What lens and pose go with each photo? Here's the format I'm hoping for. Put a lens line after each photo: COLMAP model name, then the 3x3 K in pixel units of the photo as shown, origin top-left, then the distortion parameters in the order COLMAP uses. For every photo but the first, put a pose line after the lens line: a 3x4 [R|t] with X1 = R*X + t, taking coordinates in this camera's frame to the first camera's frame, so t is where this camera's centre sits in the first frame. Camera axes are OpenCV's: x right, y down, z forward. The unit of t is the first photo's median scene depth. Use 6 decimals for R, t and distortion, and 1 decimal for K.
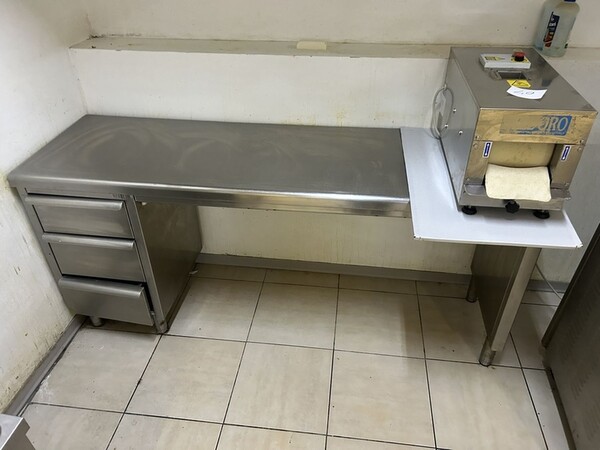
lens RADIAL K [[463.8, 0, 298.2], [0, 463.8, 227.8], [0, 0, 1]] dist [0.035290, -0.041099]
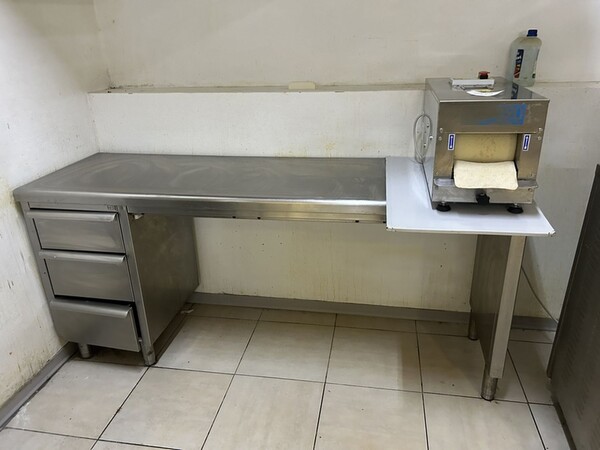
lens RADIAL K [[463.8, 0, 302.6], [0, 463.8, 221.3], [0, 0, 1]] dist [0.035290, -0.041099]
pose [[0.998810, -0.001357, -0.048759, 0.082662], [-0.009860, 0.973360, -0.229071, 0.172308], [0.047771, 0.229279, 0.972188, 0.001668]]
